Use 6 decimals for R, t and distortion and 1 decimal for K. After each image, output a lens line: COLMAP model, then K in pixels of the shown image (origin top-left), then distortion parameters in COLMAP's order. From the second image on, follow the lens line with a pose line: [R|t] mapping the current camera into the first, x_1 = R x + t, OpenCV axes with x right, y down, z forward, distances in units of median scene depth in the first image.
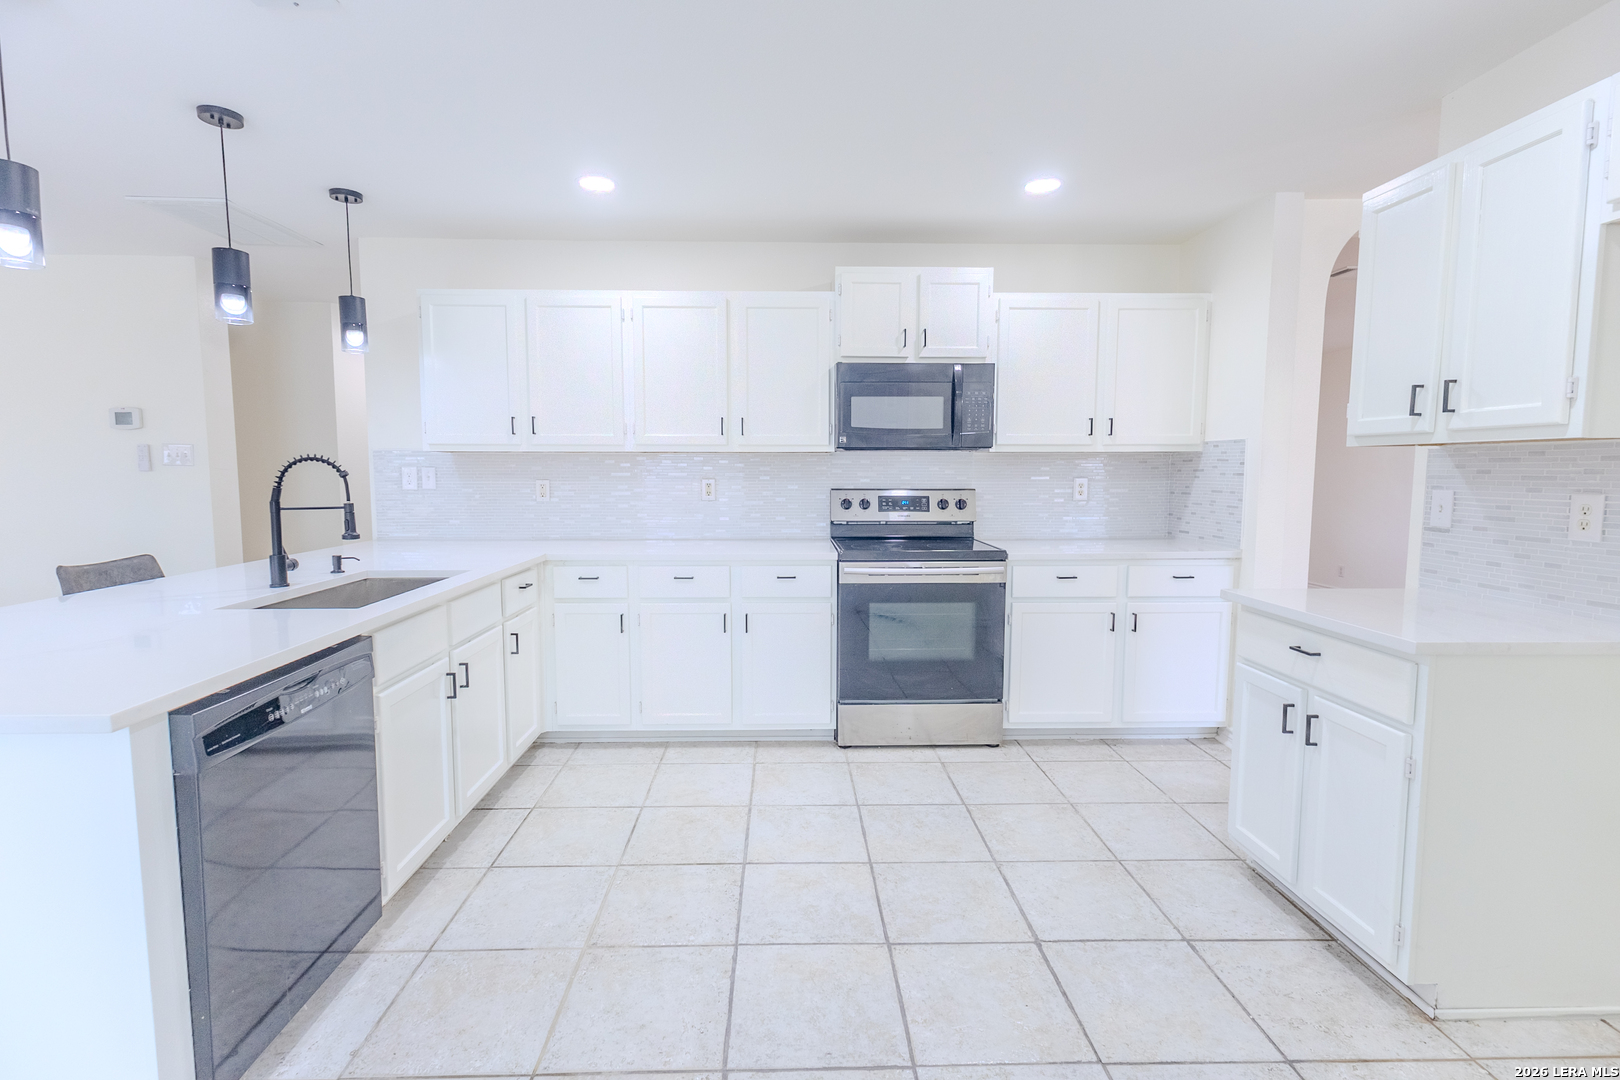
lens RADIAL K [[743.5, 0, 800.5], [0, 743.5, 536.9], [0, 0, 1]] dist [0.014851, -0.001690]
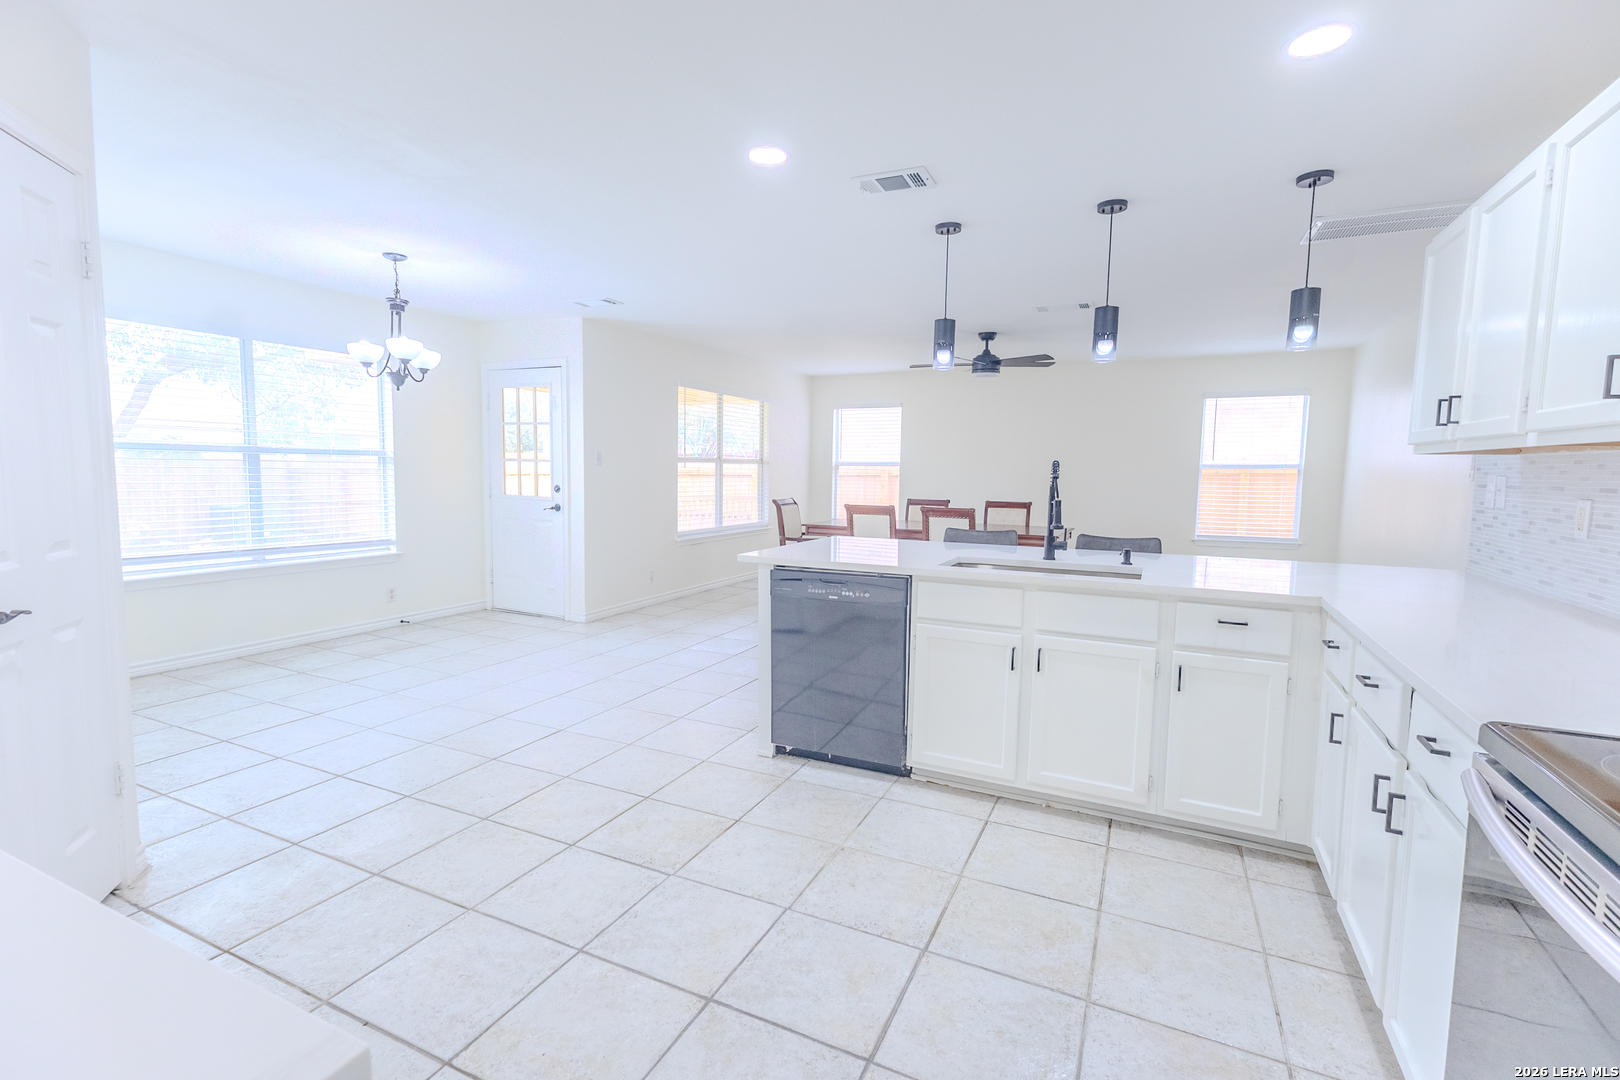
lens RADIAL K [[743.5, 0, 801.9], [0, 743.5, 535.3], [0, 0, 1]] dist [0.014851, -0.001690]
pose [[-0.460035, 0.073373, -0.884864, 0.485665], [-0.098386, 0.986230, 0.132929, -0.077664], [0.882433, 0.148211, -0.446481, 0.841795]]
